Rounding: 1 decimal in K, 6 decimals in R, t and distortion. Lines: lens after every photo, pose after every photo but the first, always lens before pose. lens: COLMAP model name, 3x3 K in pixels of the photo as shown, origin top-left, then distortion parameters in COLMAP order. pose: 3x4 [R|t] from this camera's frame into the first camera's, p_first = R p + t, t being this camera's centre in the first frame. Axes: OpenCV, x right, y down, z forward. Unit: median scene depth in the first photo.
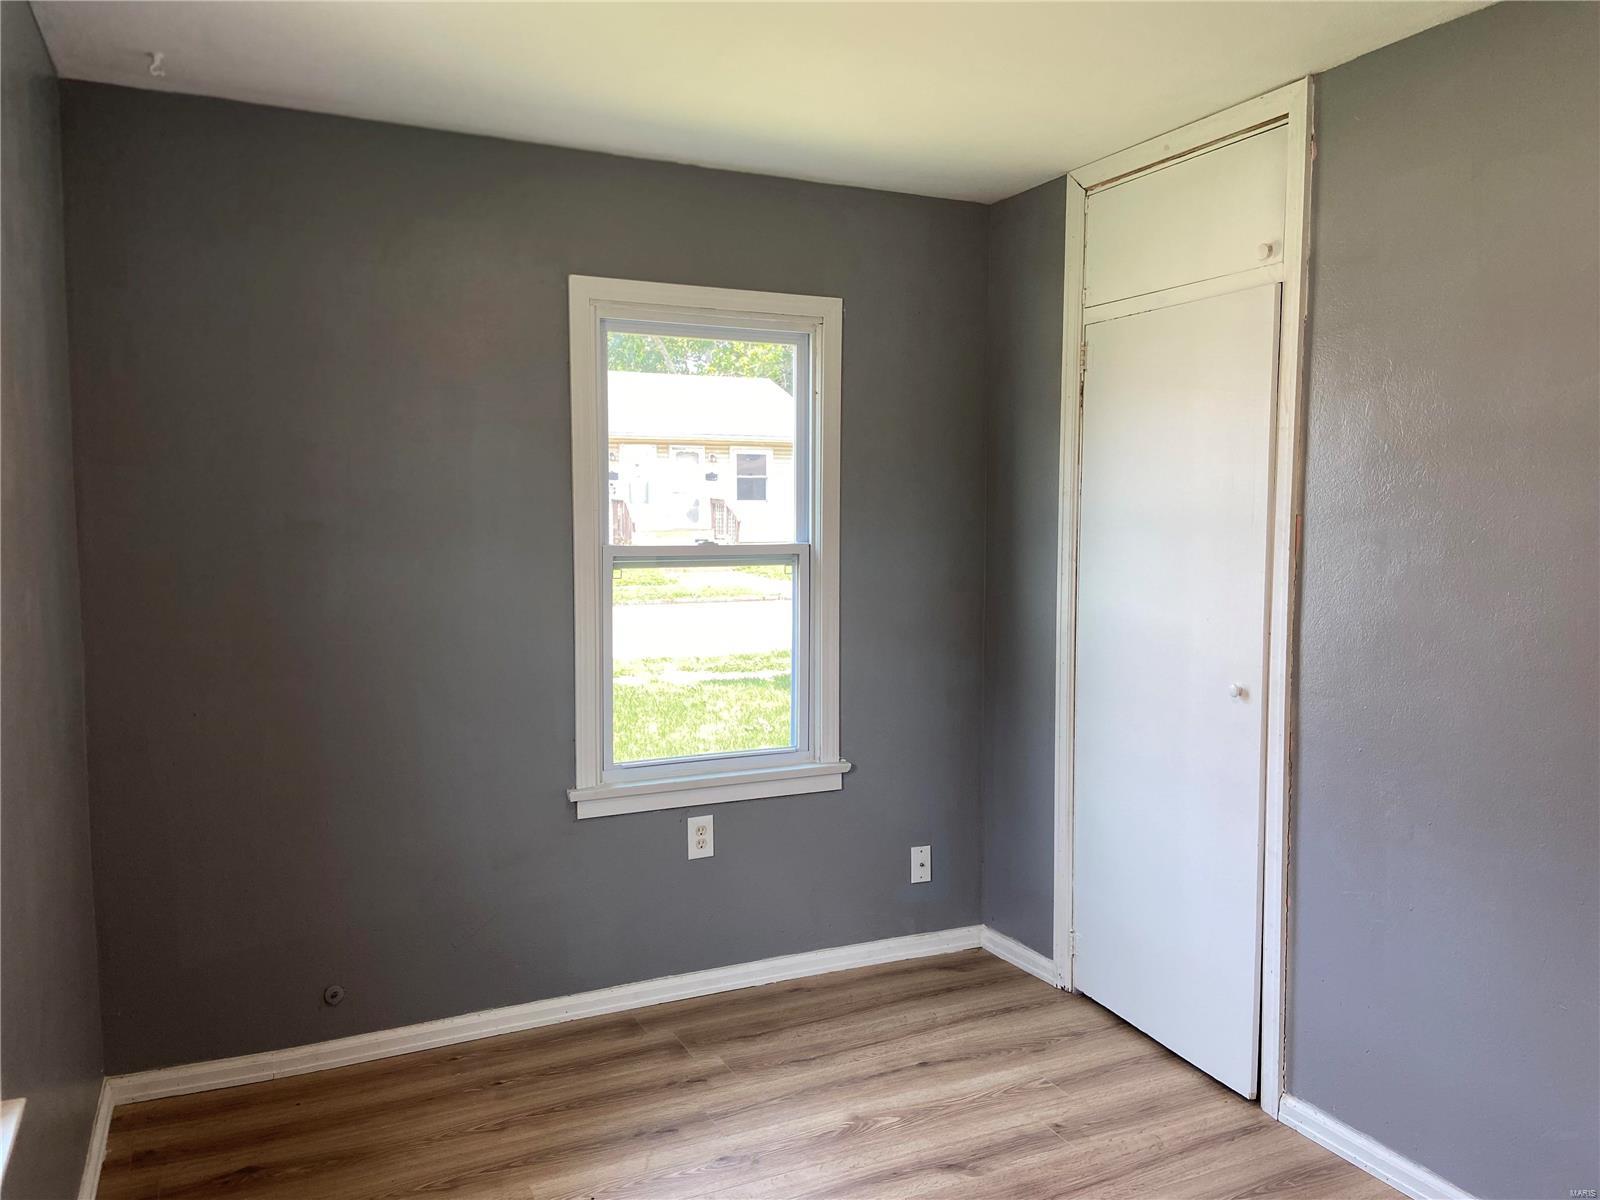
lens RADIAL K [[1221.3, 0, 801.4], [0, 1221.3, 584.1], [0, 0, 1]] dist [0.104323, -0.122271]
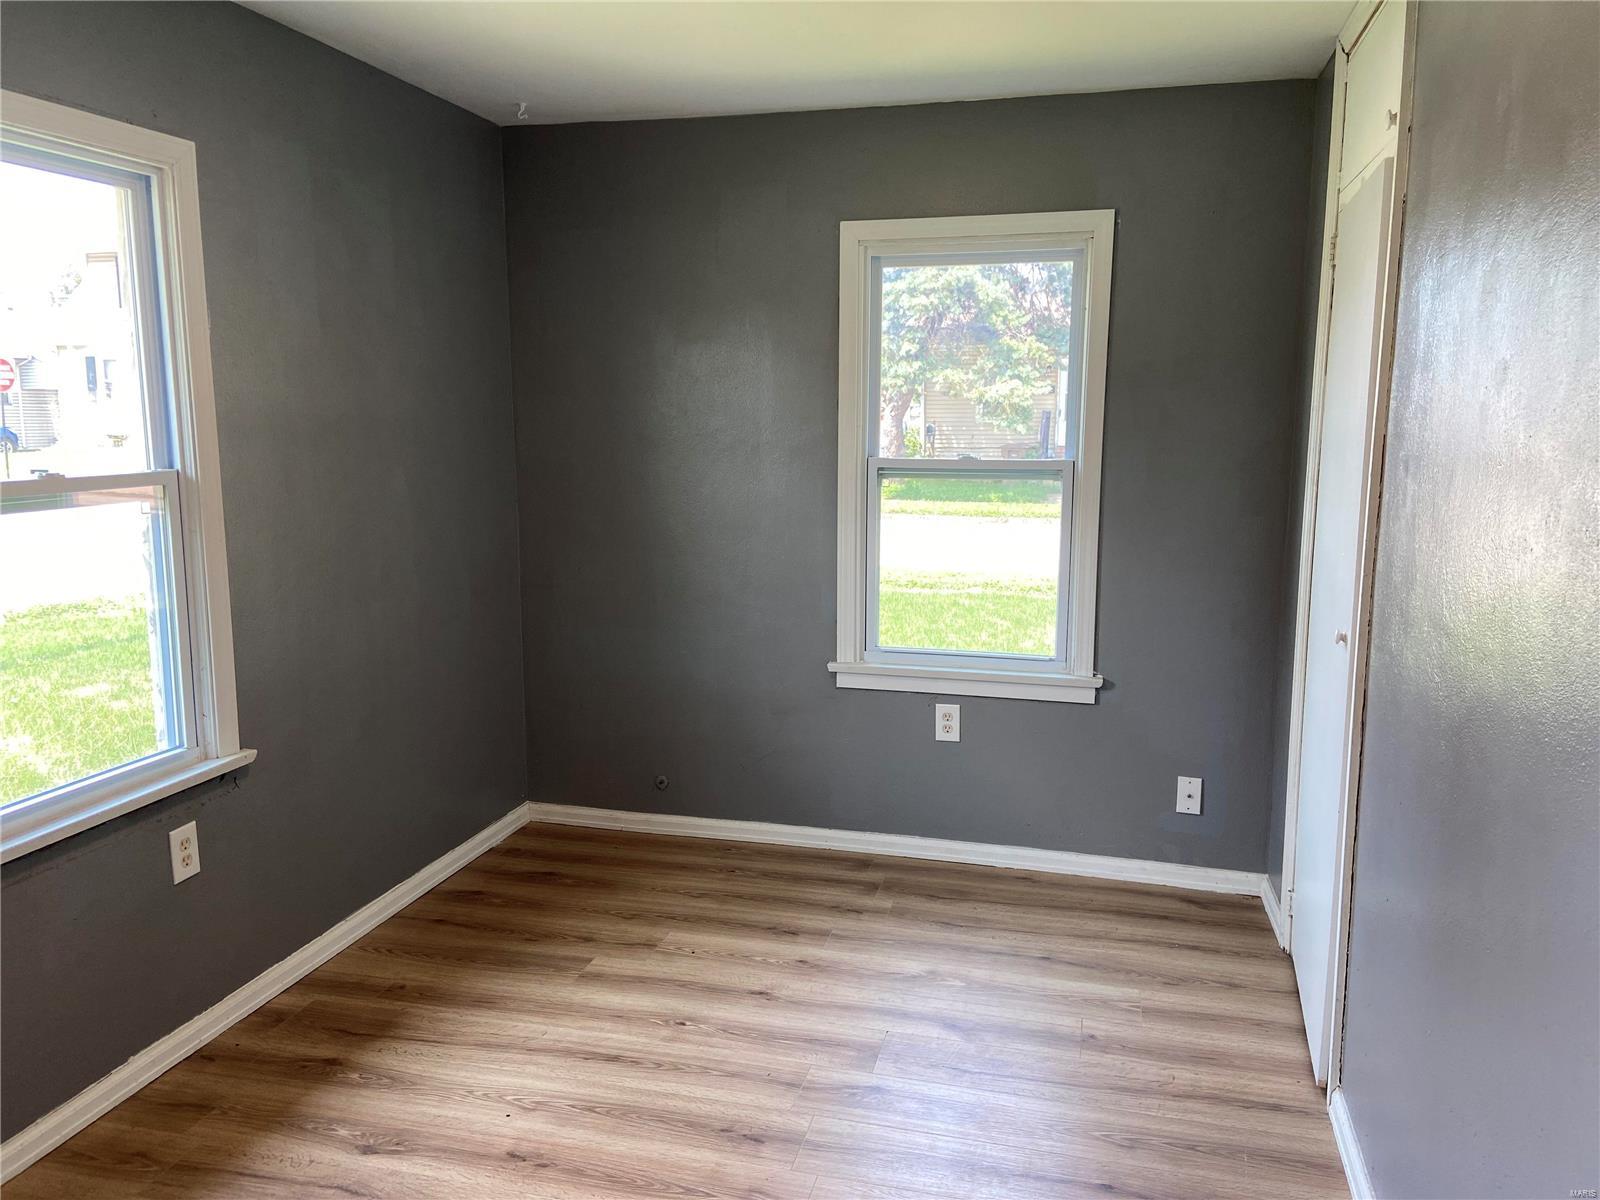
lens RADIAL K [[1221.3, 0, 802.3], [0, 1221.3, 600.5], [0, 0, 1]] dist [0.104323, -0.122271]
pose [[0.758280, 0.095651, -0.644873, 0.550228], [-0.045386, 0.994523, 0.094146, -0.003209], [0.650347, -0.042121, 0.758469, 0.078296]]
